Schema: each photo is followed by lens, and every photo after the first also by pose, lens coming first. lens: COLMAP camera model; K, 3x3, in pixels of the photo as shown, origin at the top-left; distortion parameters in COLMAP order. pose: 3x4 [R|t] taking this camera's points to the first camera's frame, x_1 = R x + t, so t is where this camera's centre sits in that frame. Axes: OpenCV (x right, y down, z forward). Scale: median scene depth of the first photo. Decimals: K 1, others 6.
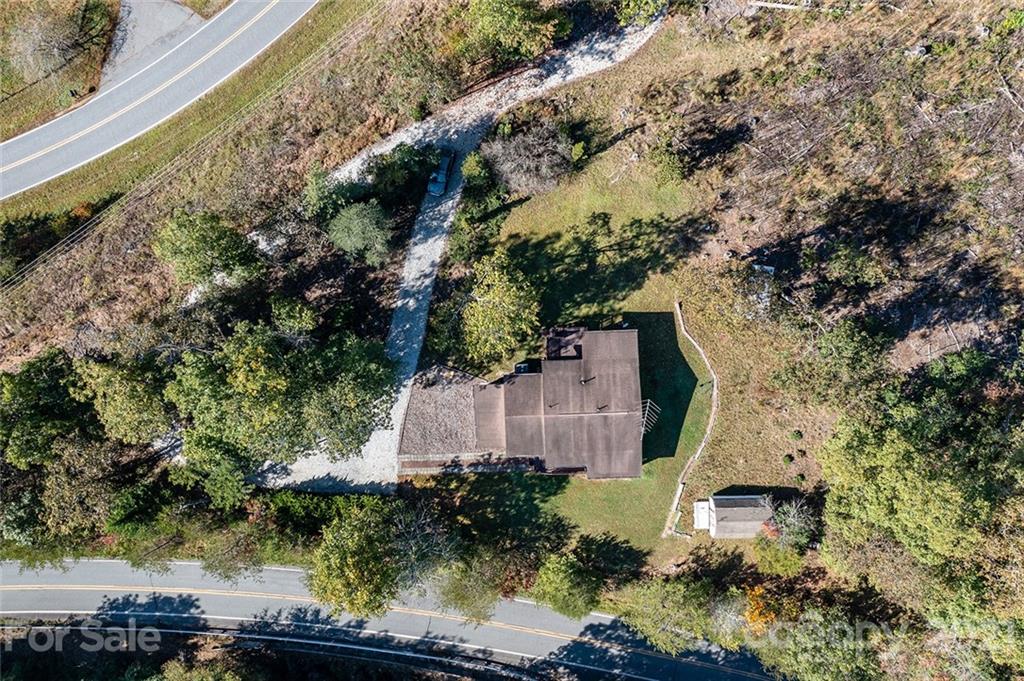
lens RADIAL K [[836.7, 0, 512.1], [0, 836.7, 342.5], [0, 0, 1]] dist [-0.003481, 0.001840]
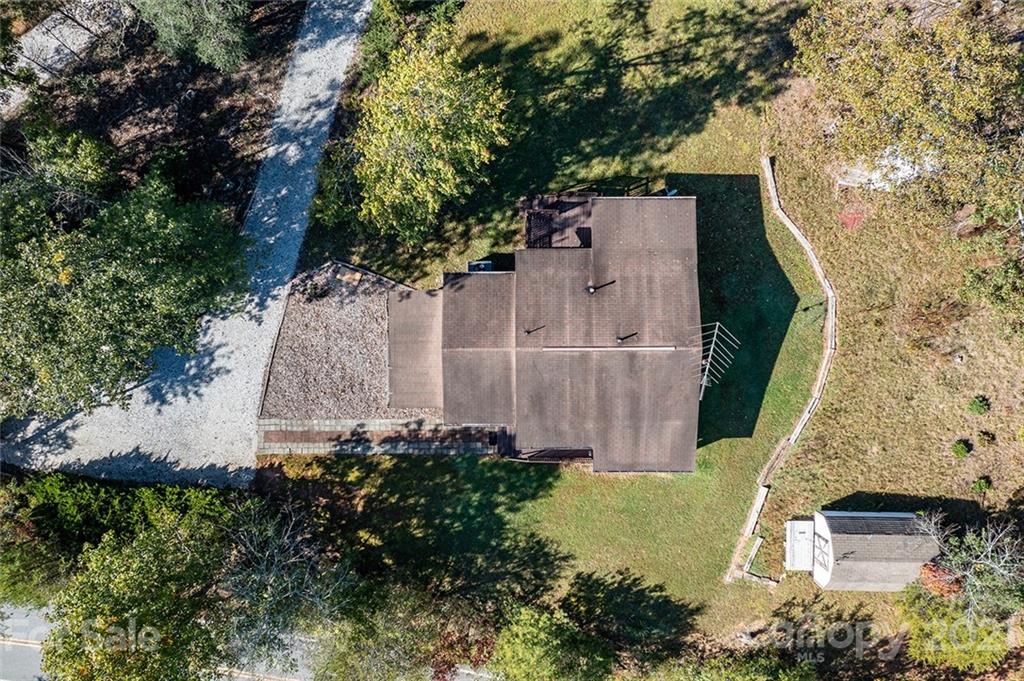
lens RADIAL K [[836.7, 0, 511.9], [0, 836.7, 339.1], [0, 0, 1]] dist [-0.003481, 0.001840]
pose [[0.999439, 0.033492, 0.000257, 0.033354], [-0.033492, 0.999437, -0.002148, 0.077764], [-0.000329, 0.002139, 0.999998, 0.444605]]
